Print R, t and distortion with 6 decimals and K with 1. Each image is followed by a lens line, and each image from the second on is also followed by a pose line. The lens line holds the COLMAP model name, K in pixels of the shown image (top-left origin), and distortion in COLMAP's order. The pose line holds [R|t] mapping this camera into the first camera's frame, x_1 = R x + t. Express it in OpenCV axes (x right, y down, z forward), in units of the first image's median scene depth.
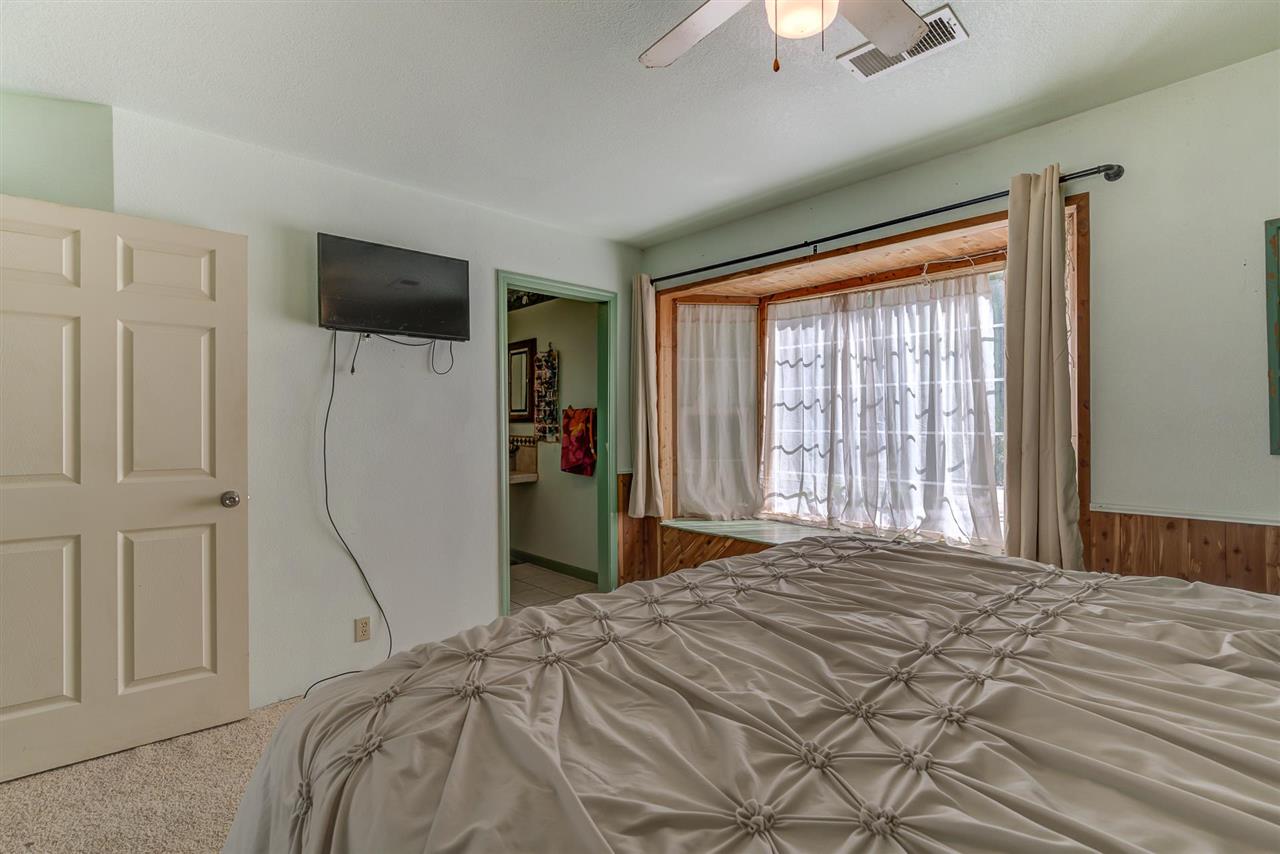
lens RADIAL K [[579.8, 0, 640.8], [0, 579.8, 429.5], [0, 0, 1]] dist [-0.012786, -0.000393]
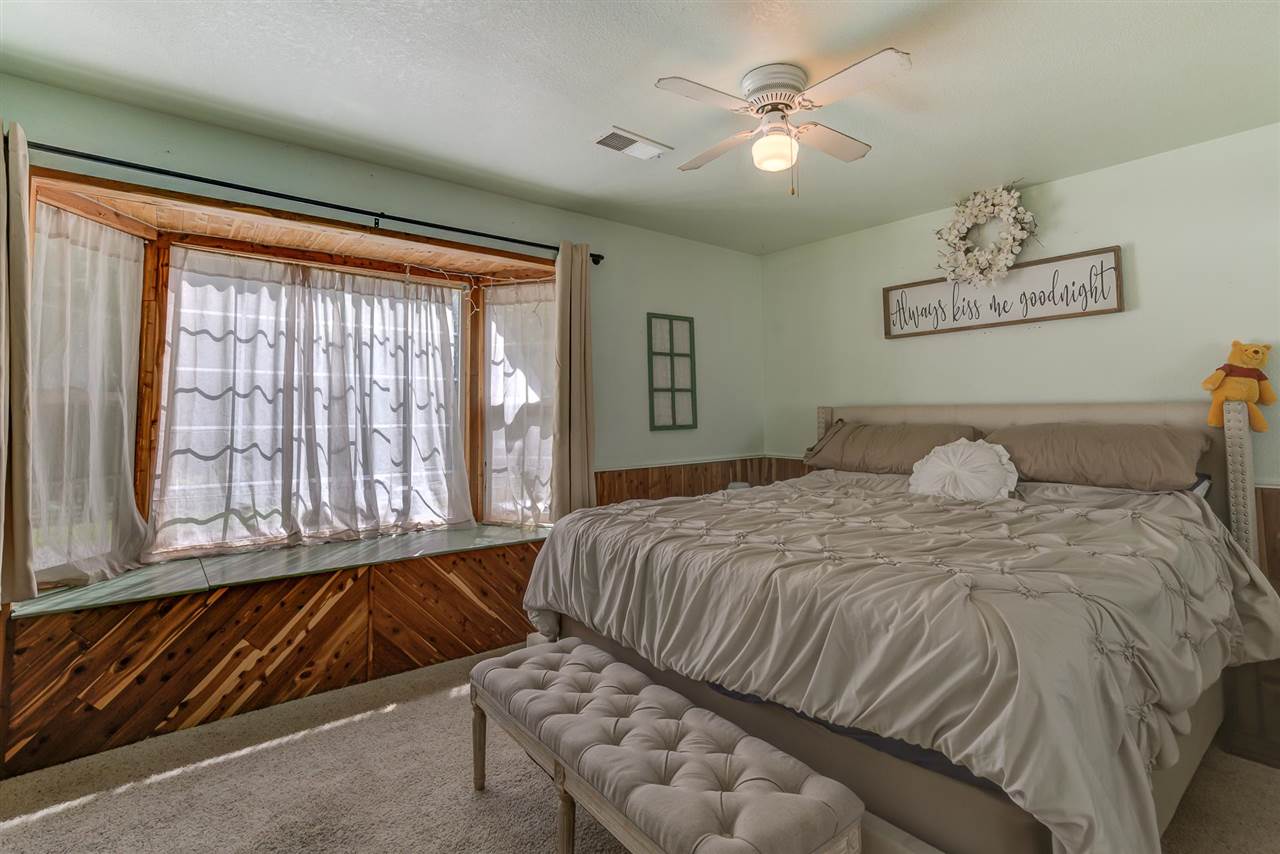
lens RADIAL K [[598.2, 0, 639.0], [0, 598.2, 372.0], [0, 0, 1]] dist [0.000417, 0.000230]
pose [[0.091403, 0.076628, 0.992861, -0.476553], [0.019124, 0.996716, -0.078686, 0.002738], [-0.995630, 0.026180, 0.089637, 0.429079]]
